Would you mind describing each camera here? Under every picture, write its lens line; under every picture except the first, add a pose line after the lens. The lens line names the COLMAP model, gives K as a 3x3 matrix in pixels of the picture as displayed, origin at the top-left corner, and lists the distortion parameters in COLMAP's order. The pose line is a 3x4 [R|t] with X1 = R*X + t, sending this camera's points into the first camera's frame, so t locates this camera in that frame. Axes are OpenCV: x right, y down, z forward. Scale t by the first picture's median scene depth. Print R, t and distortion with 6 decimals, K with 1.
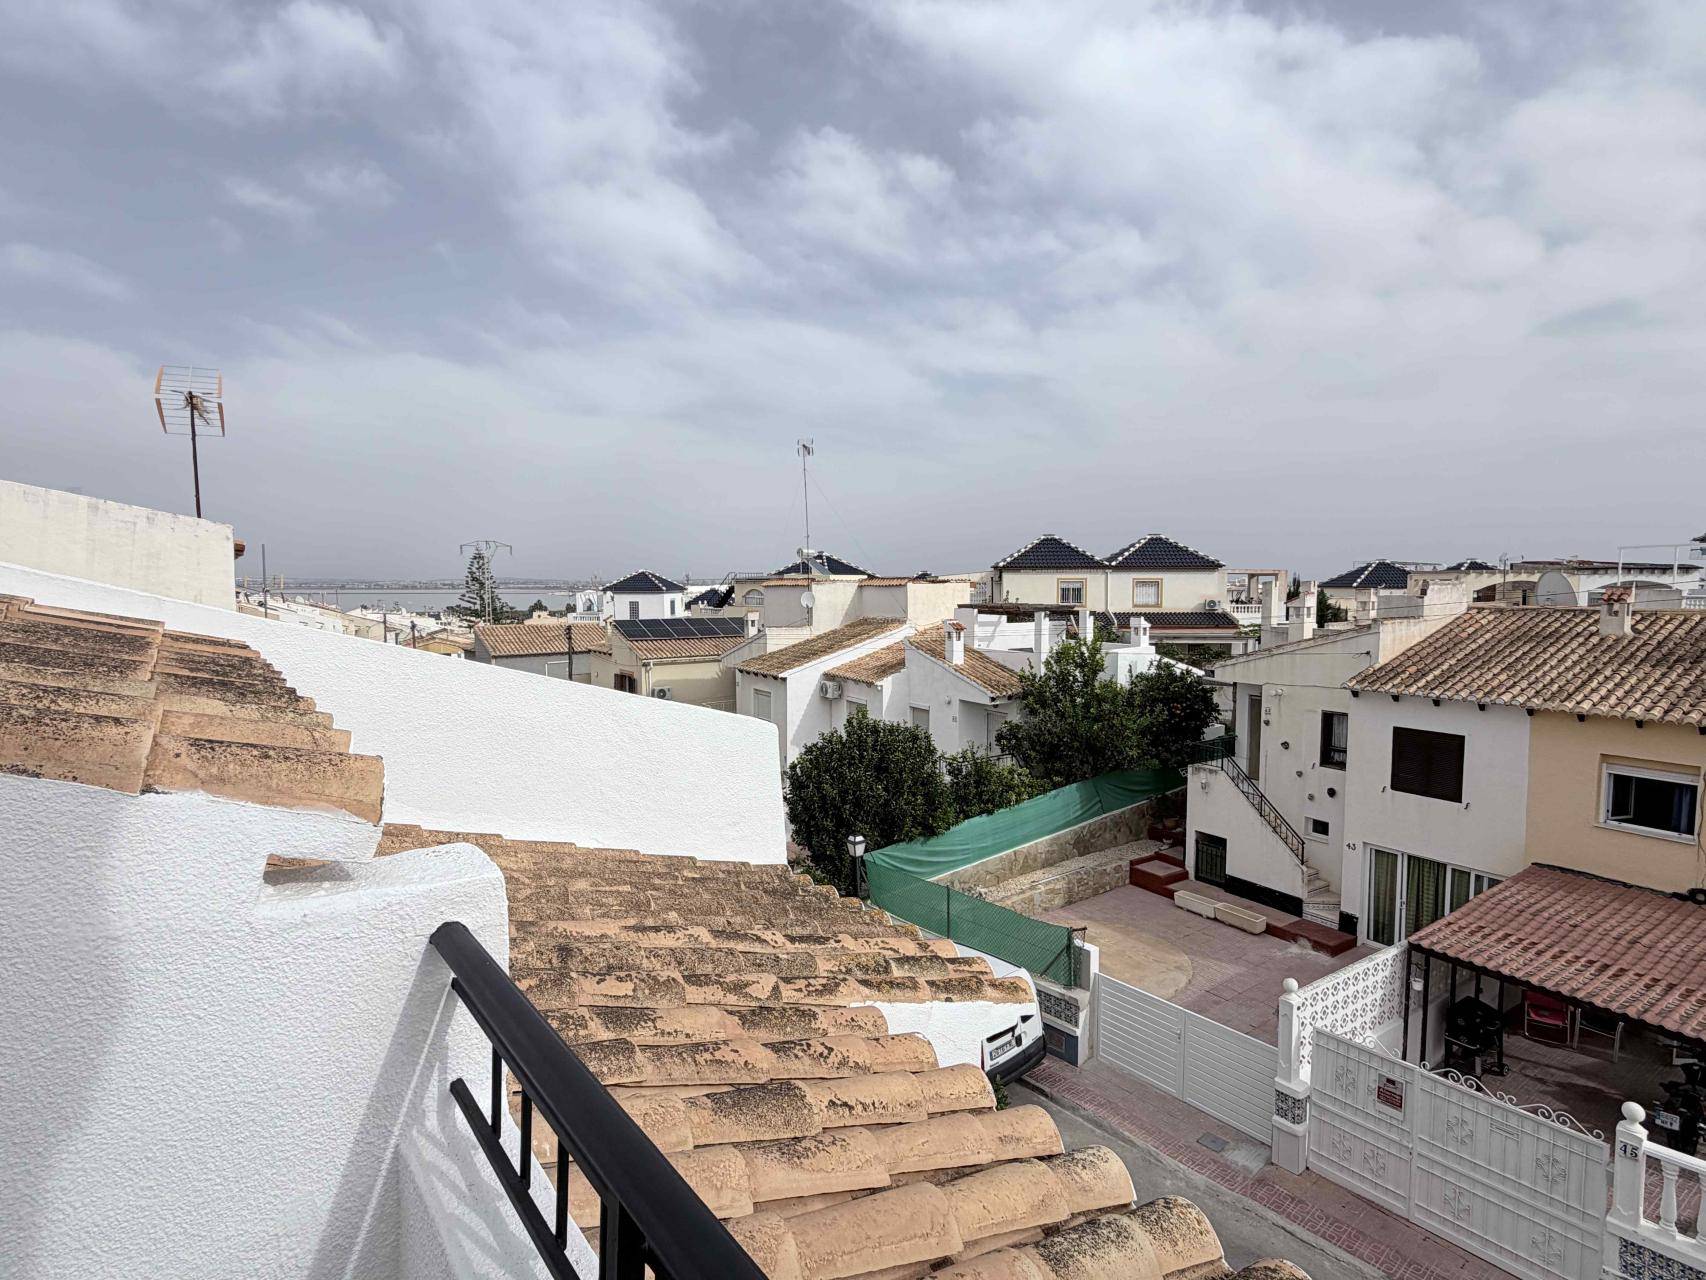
lens RADIAL K [[859.3, 0, 853.0], [0, 859.3, 640.0], [0, 0, 1]] dist [-0.001282, 0.000249]
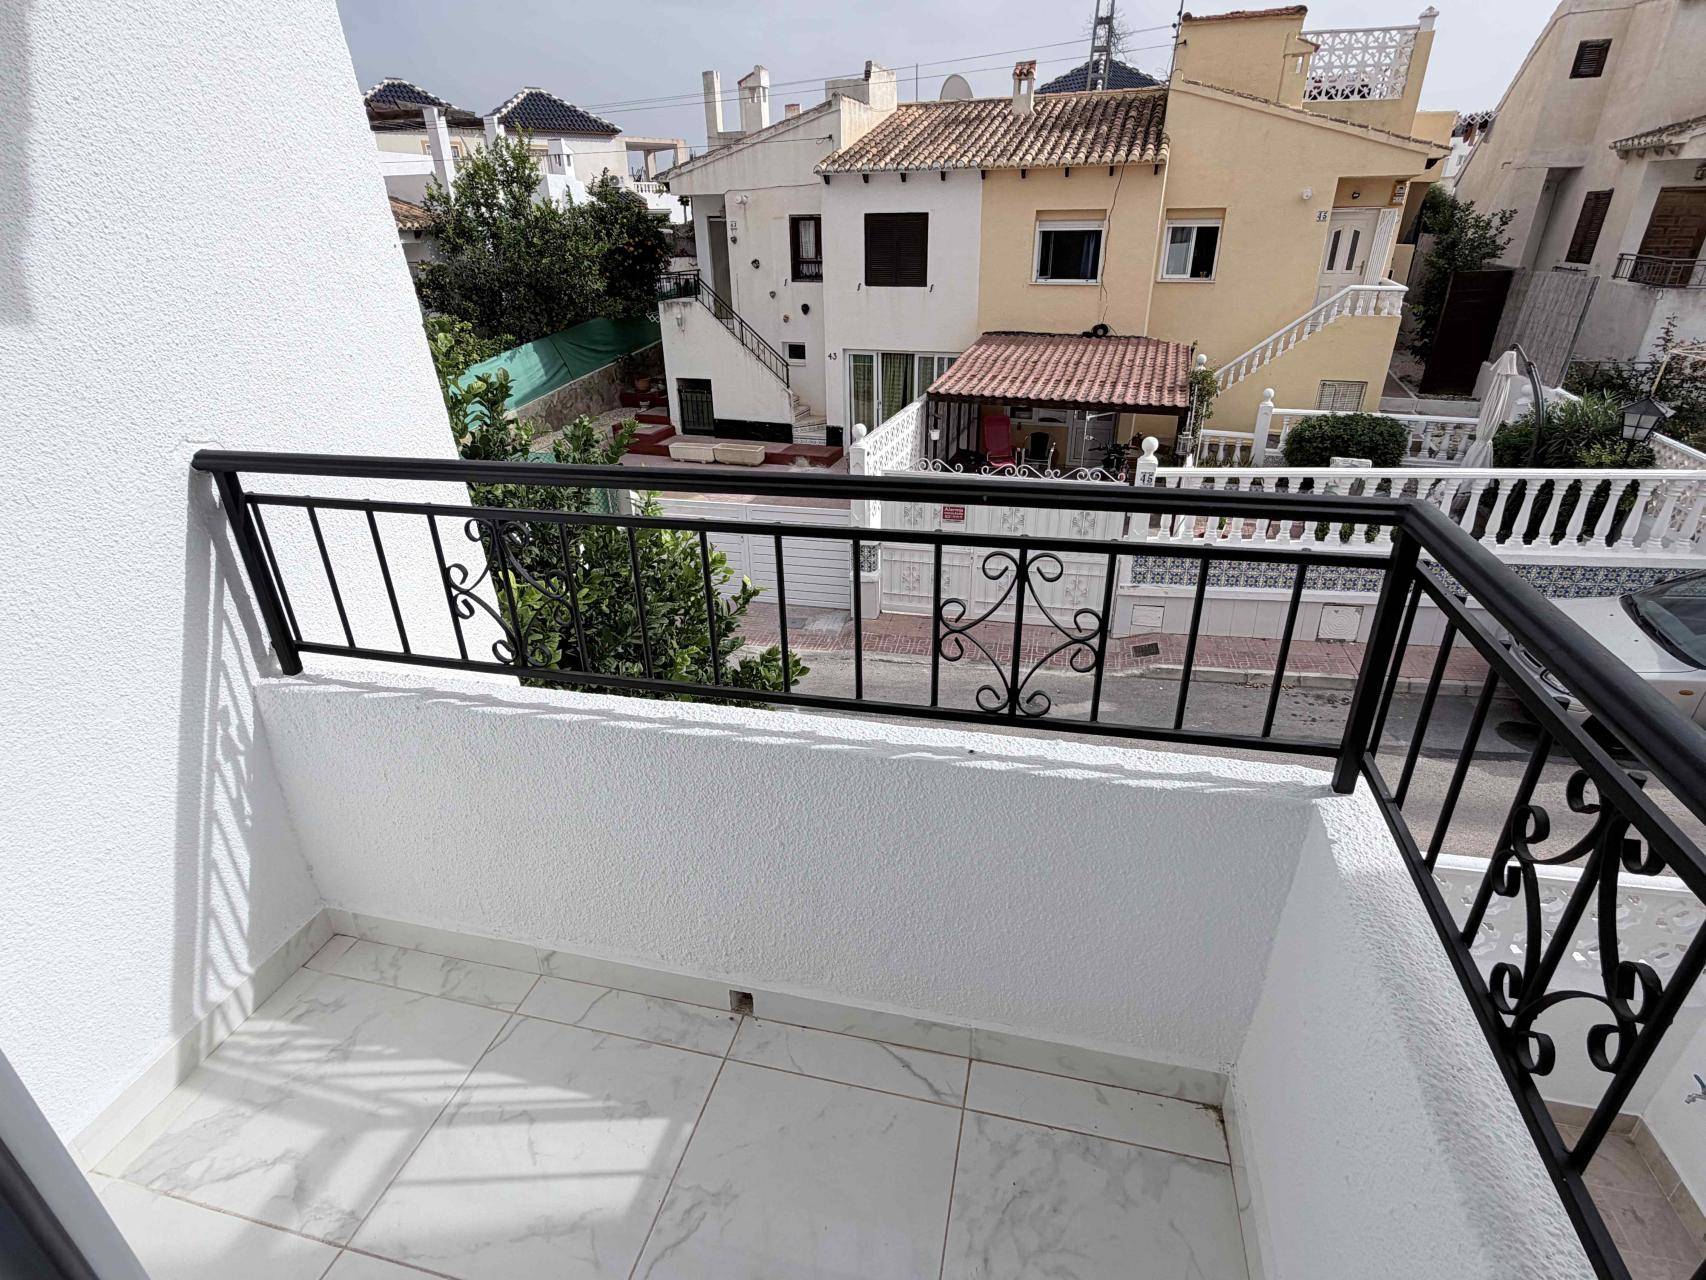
lens RADIAL K [[859.3, 0, 853.0], [0, 859.3, 640.0], [0, 0, 1]] dist [-0.001282, 0.000249]
pose [[0.777177, -0.281172, 0.562972, -0.049832], [0.056997, 0.922402, 0.382003, 0.161580], [-0.626695, -0.264796, 0.732896, 0.169315]]
